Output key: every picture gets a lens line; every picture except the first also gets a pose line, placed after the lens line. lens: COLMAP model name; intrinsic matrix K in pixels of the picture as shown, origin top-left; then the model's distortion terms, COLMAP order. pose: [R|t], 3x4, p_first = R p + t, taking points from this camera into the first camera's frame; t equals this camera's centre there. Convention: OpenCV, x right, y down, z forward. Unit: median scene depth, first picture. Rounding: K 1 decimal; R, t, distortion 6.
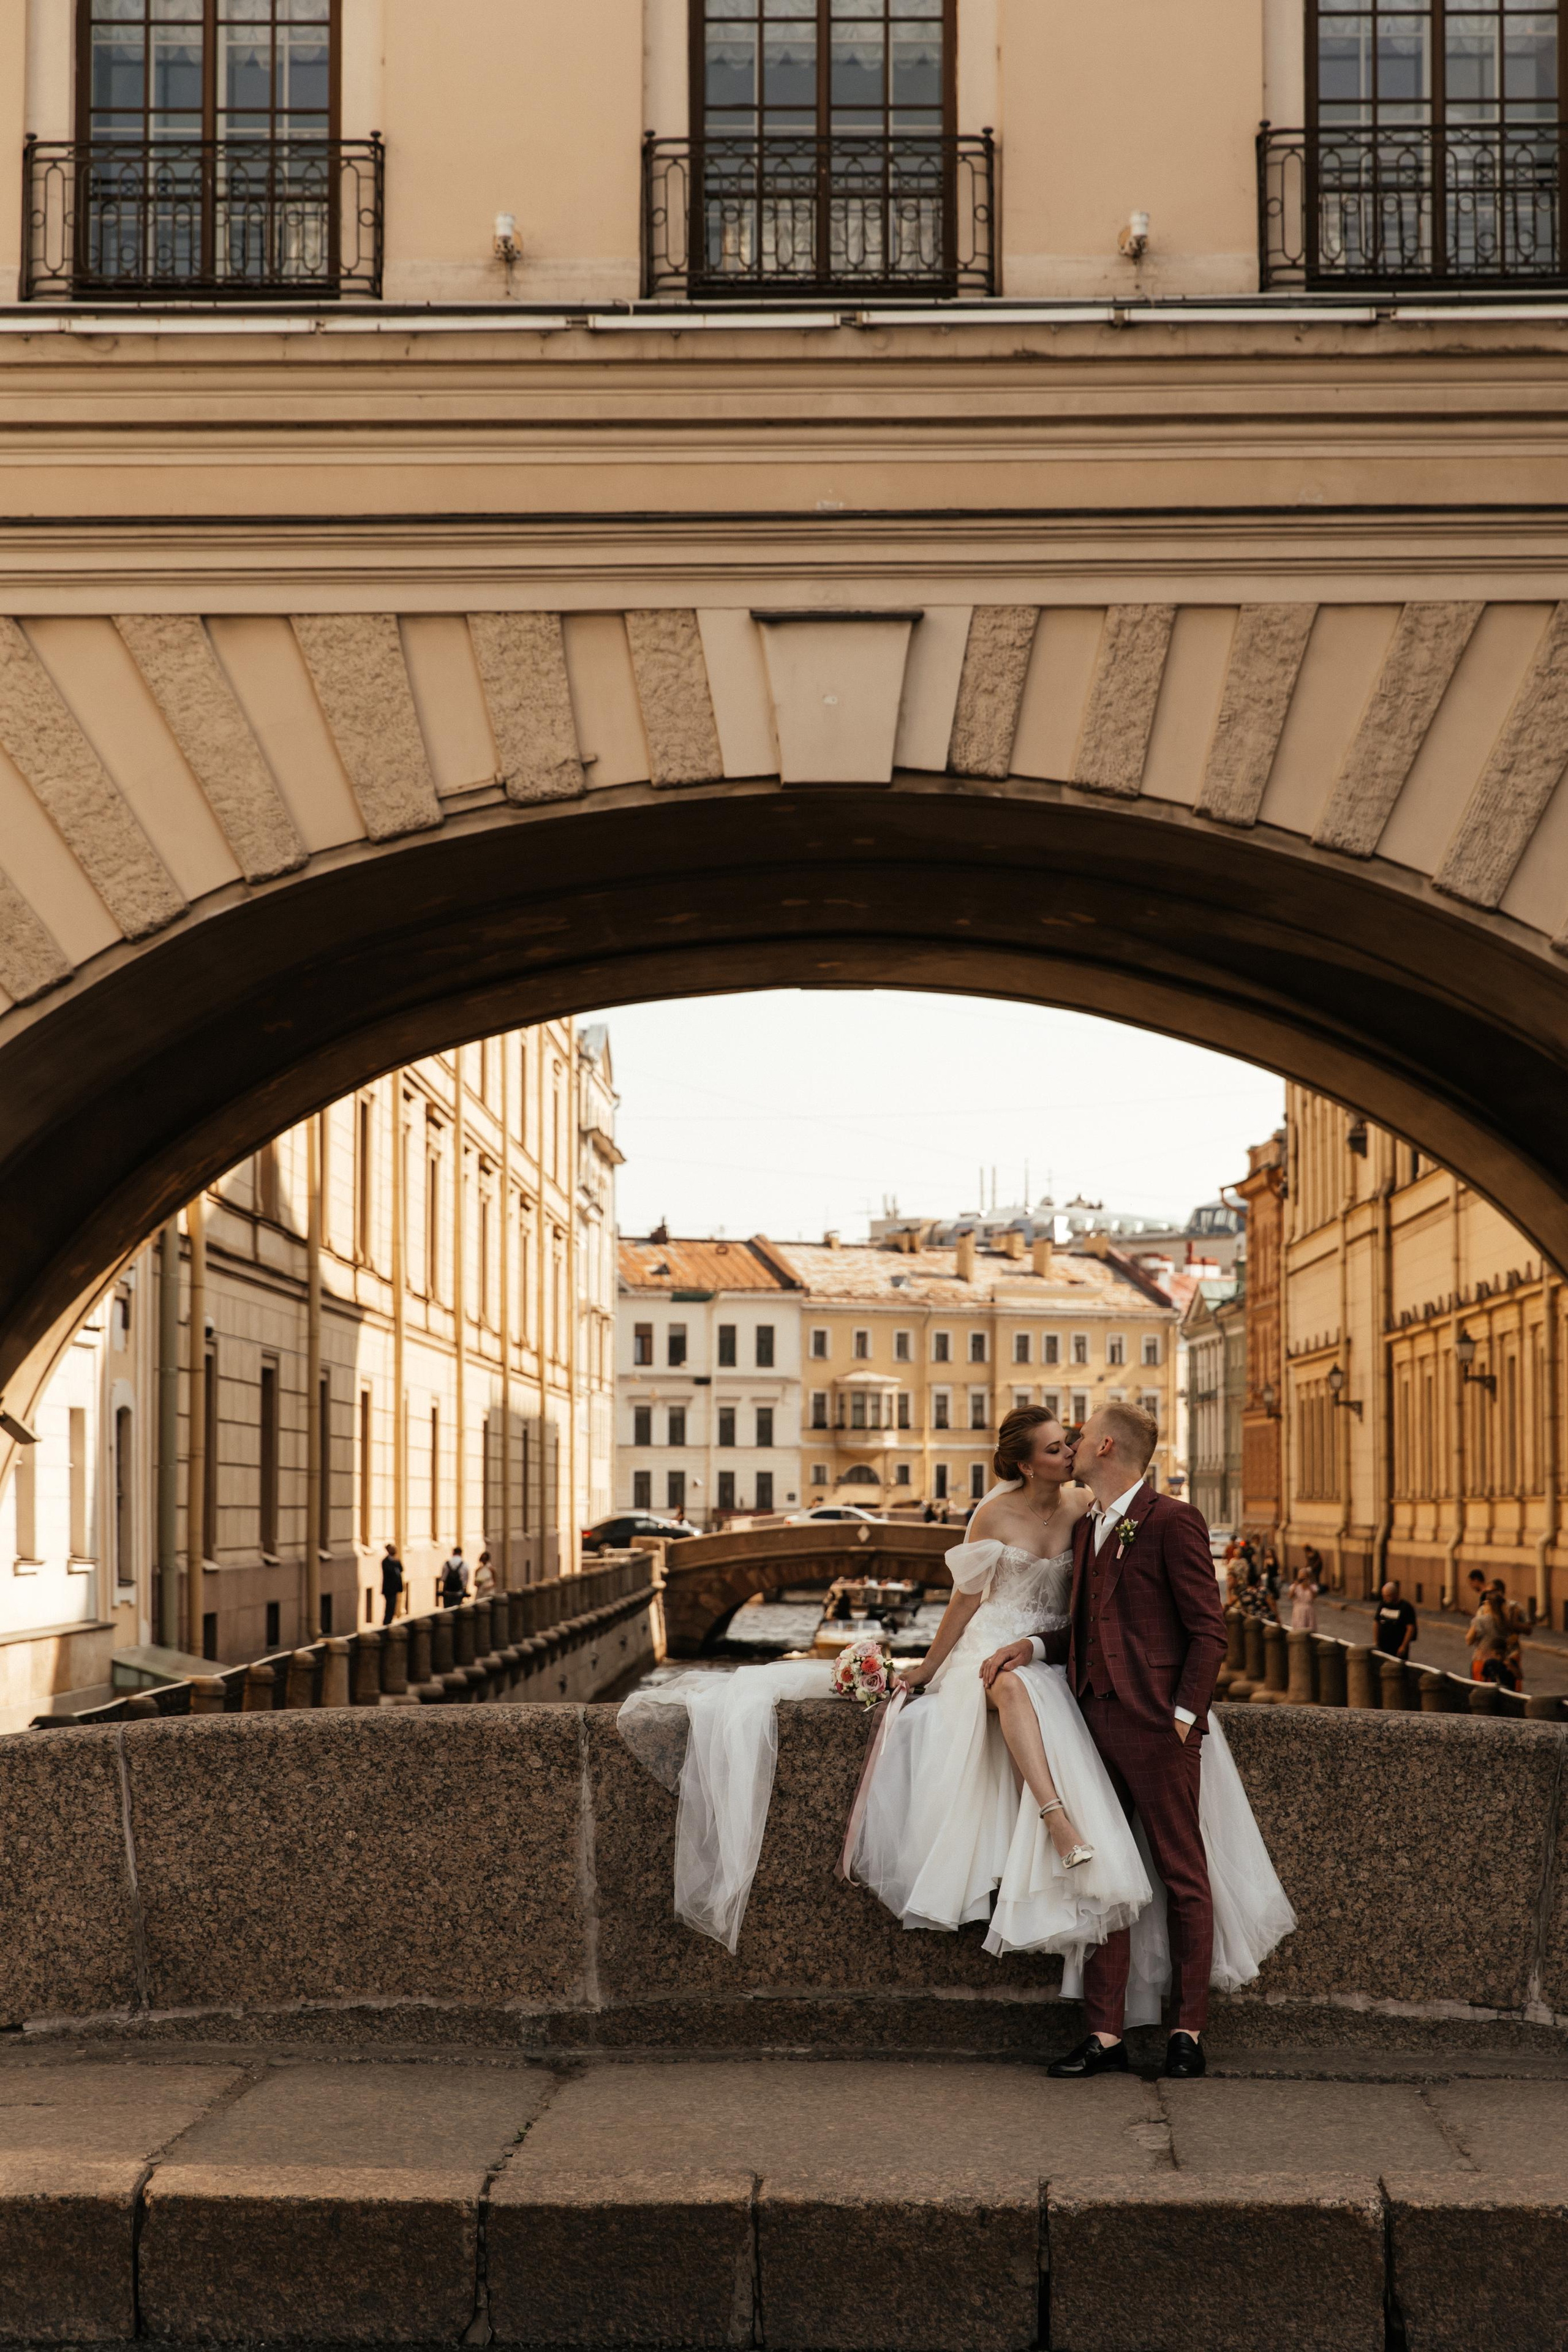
lens RADIAL K [[4934.1, 0, 784.9], [0, 4934.1, 1178.7], [0, 0, 1]] dist [0.066534, 0.000000]
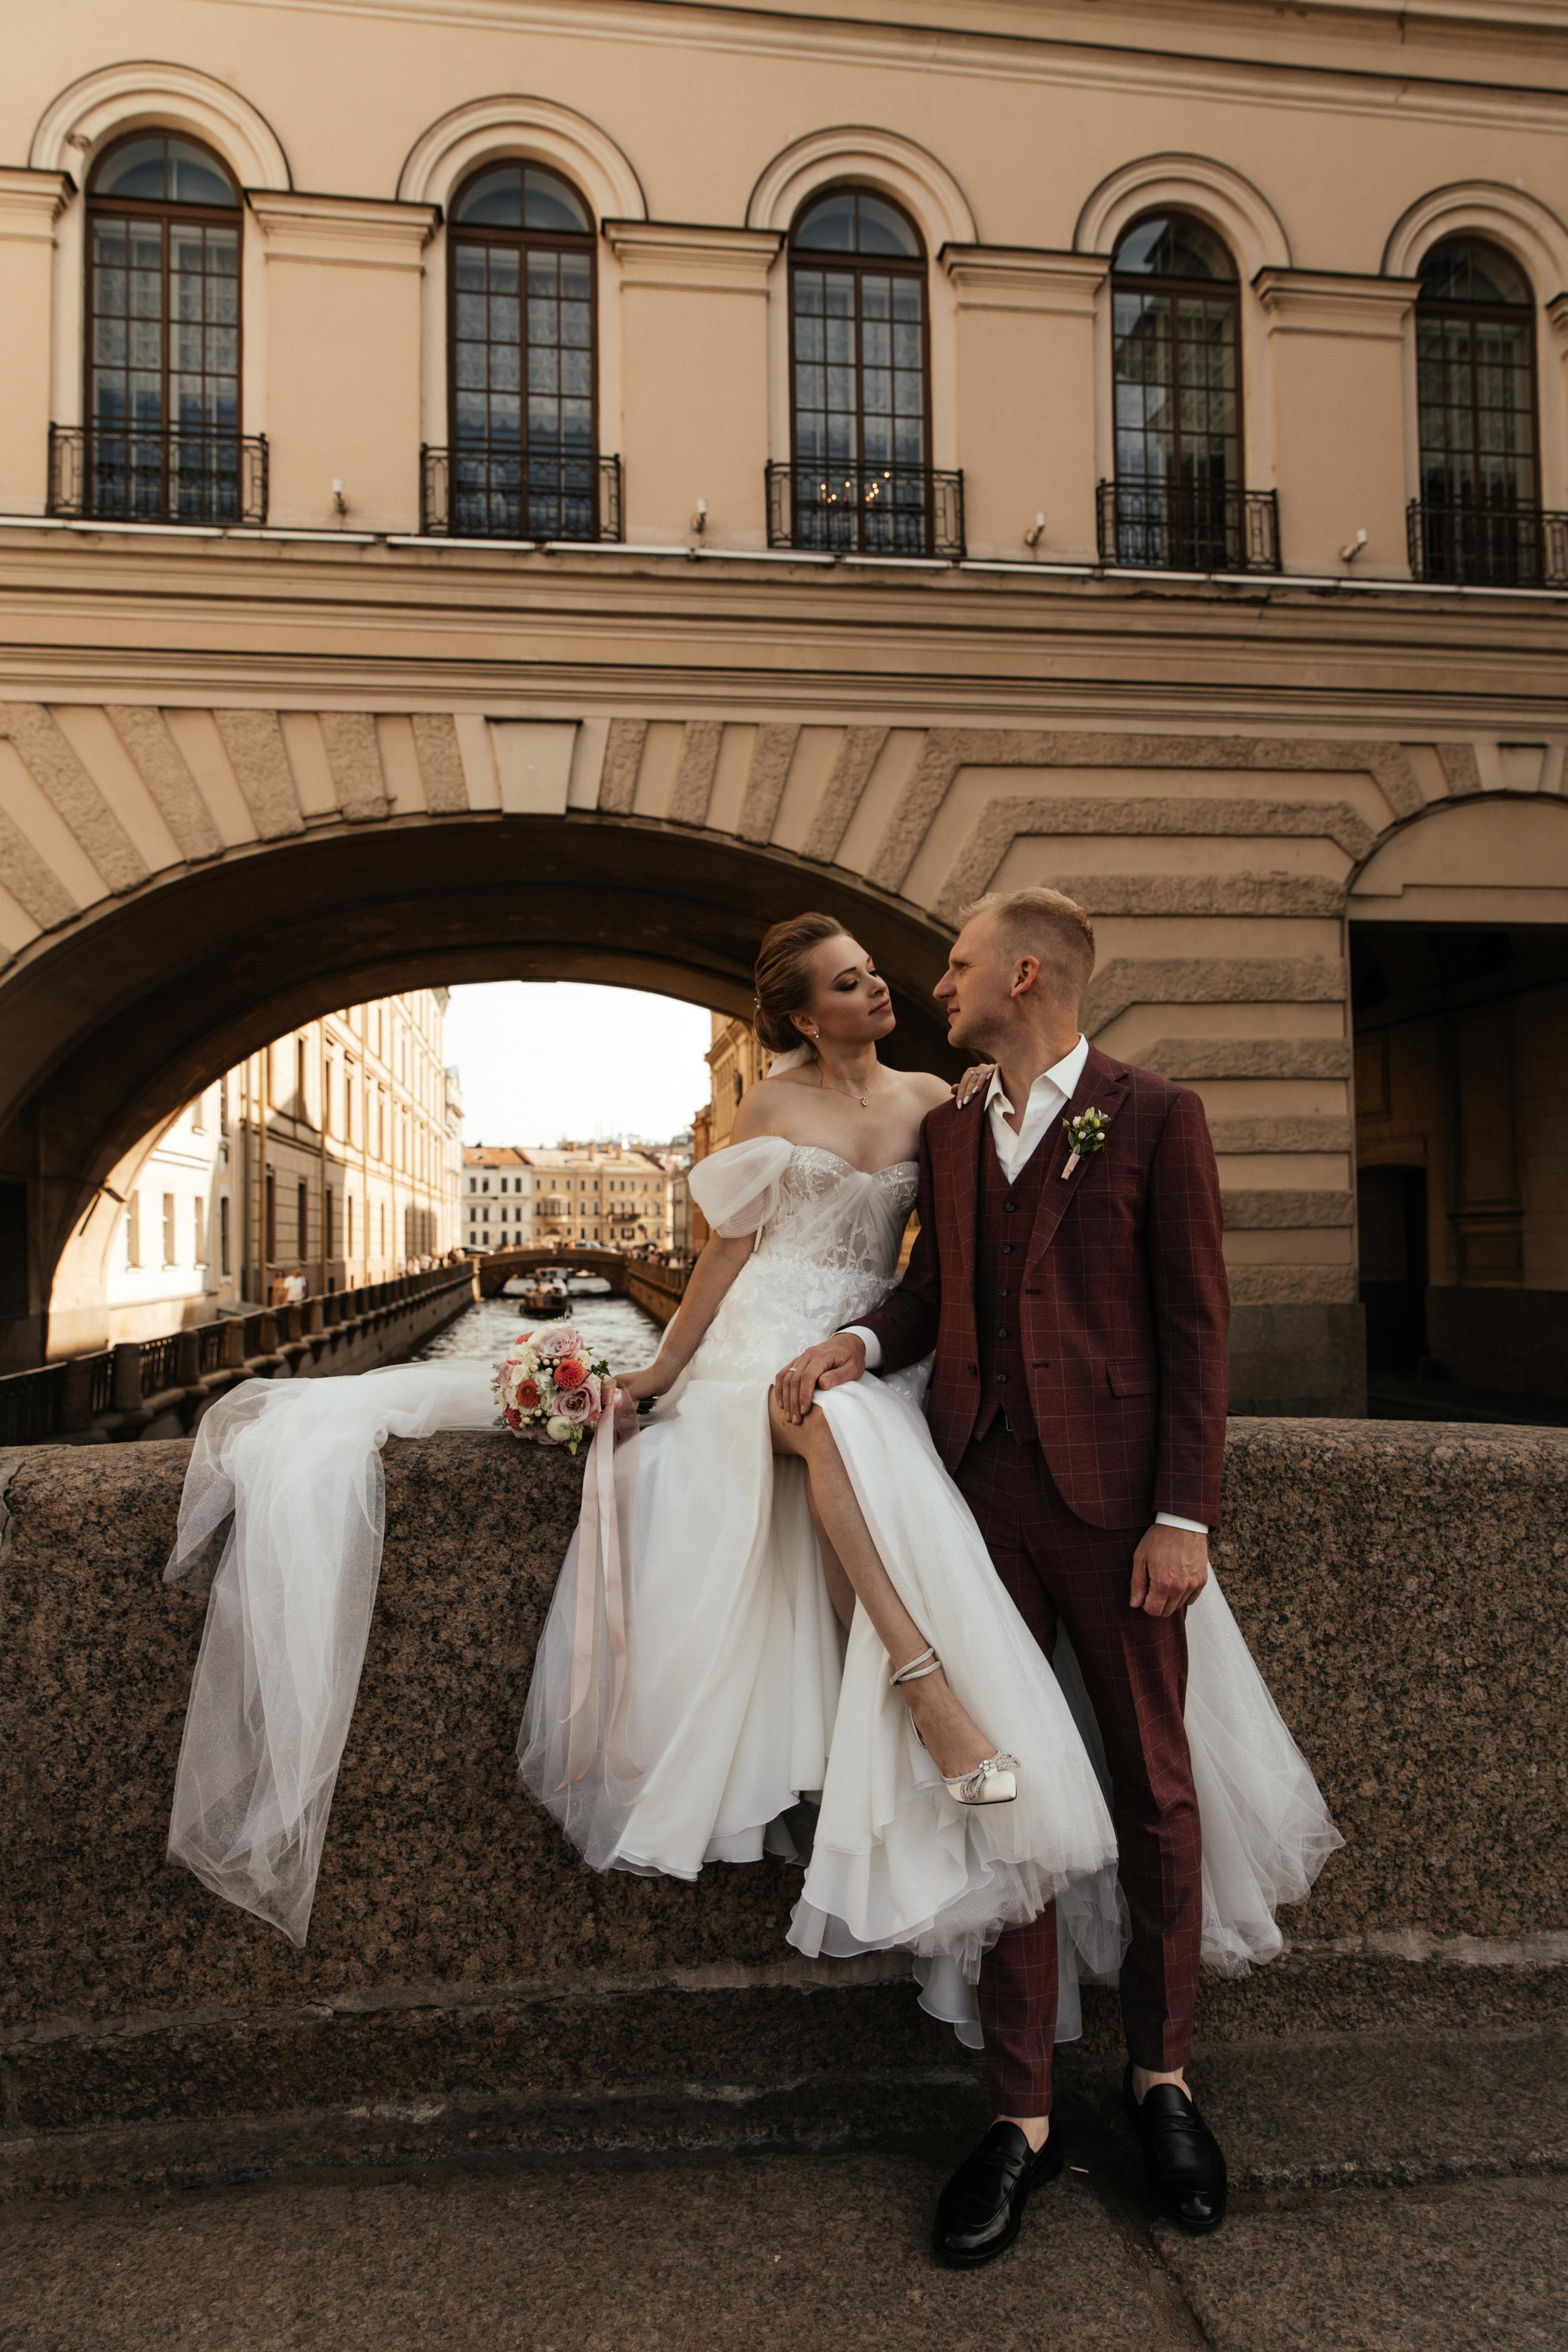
lens RADIAL K [[1571.3, 0, 764.1], [0, 1571.3, 1176.8], [0, 0, 1]] dist [0.008213, 0.000679]
pose [[0.988987, -0.006760, 0.147851, 0.007664], [0.003495, 0.999745, 0.022331, 0.037349], [-0.147964, -0.021568, 0.988757, 0.425761]]
